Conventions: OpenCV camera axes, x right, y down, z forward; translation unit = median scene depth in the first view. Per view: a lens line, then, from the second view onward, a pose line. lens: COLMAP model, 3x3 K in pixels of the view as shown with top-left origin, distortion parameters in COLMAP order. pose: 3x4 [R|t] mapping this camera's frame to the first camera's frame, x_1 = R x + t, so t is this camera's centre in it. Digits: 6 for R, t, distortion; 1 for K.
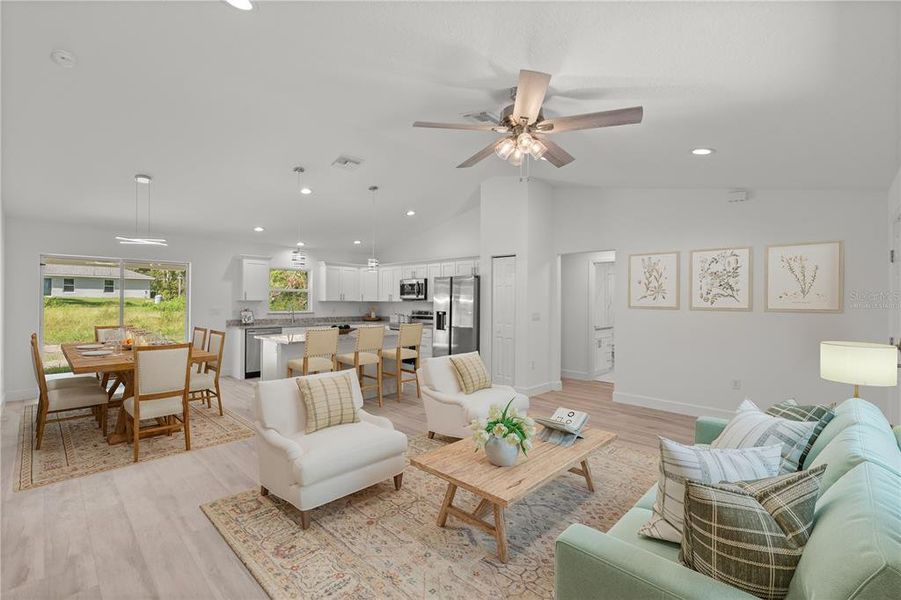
lens RADIAL K [[392.1, 0, 449.1], [0, 392.1, 306.0], [0, 0, 1]] dist [-0.001168, -0.000425]
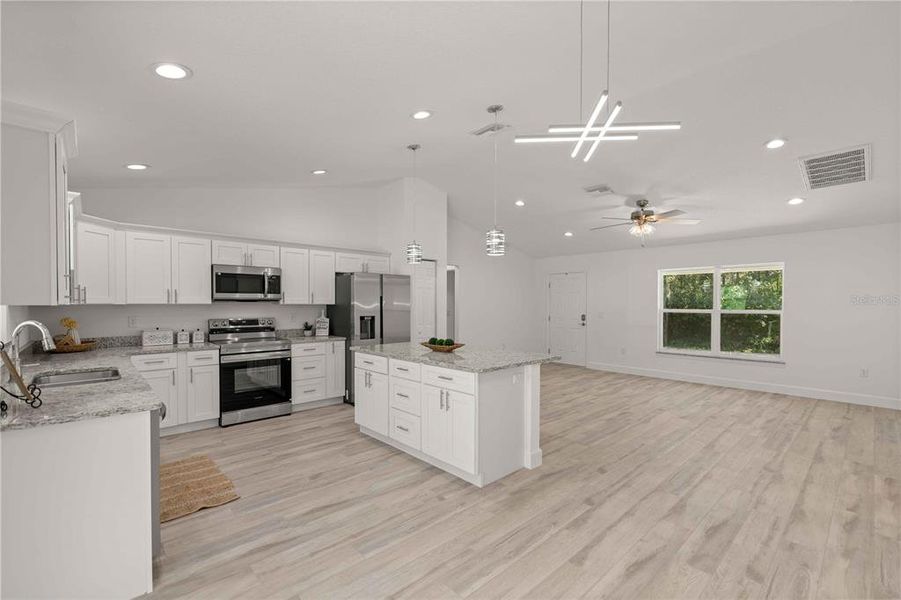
lens RADIAL K [[392.1, 0, 449.1], [0, 392.1, 306.0], [0, 0, 1]] dist [-0.001168, -0.000425]
pose [[0.050317, -0.013489, 0.998642, -0.689056], [0.007506, 0.999886, 0.013127, -0.013952], [-0.998705, 0.006835, 0.050413, 0.673676]]
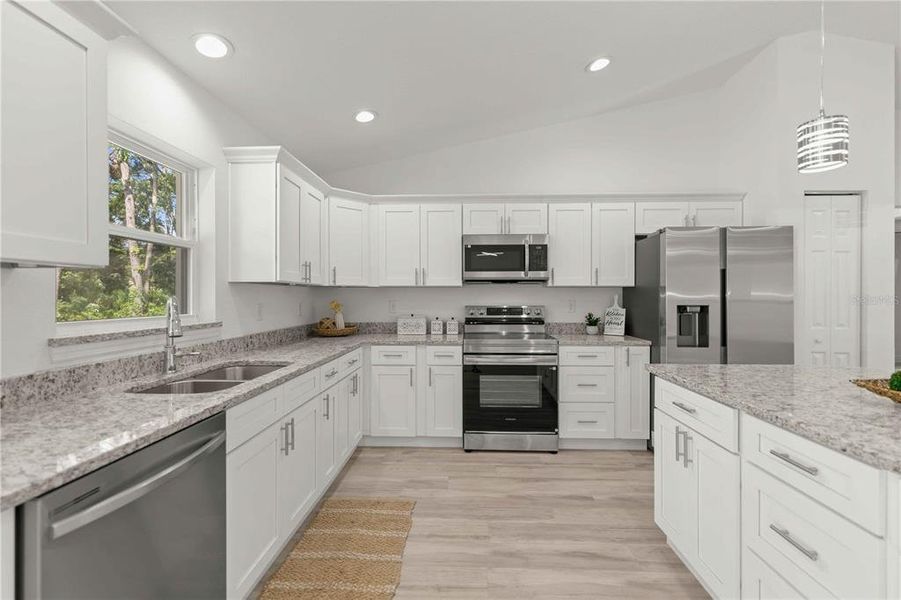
lens RADIAL K [[382.1, 0, 460.4], [0, 382.1, 298.5], [0, 0, 1]] dist [0.003042, 0.000199]
pose [[0.740623, -0.010204, 0.671844, -0.424896], [0.012141, 0.999925, 0.001803, 0.001514], [-0.671812, 0.006822, 0.740691, 0.728379]]
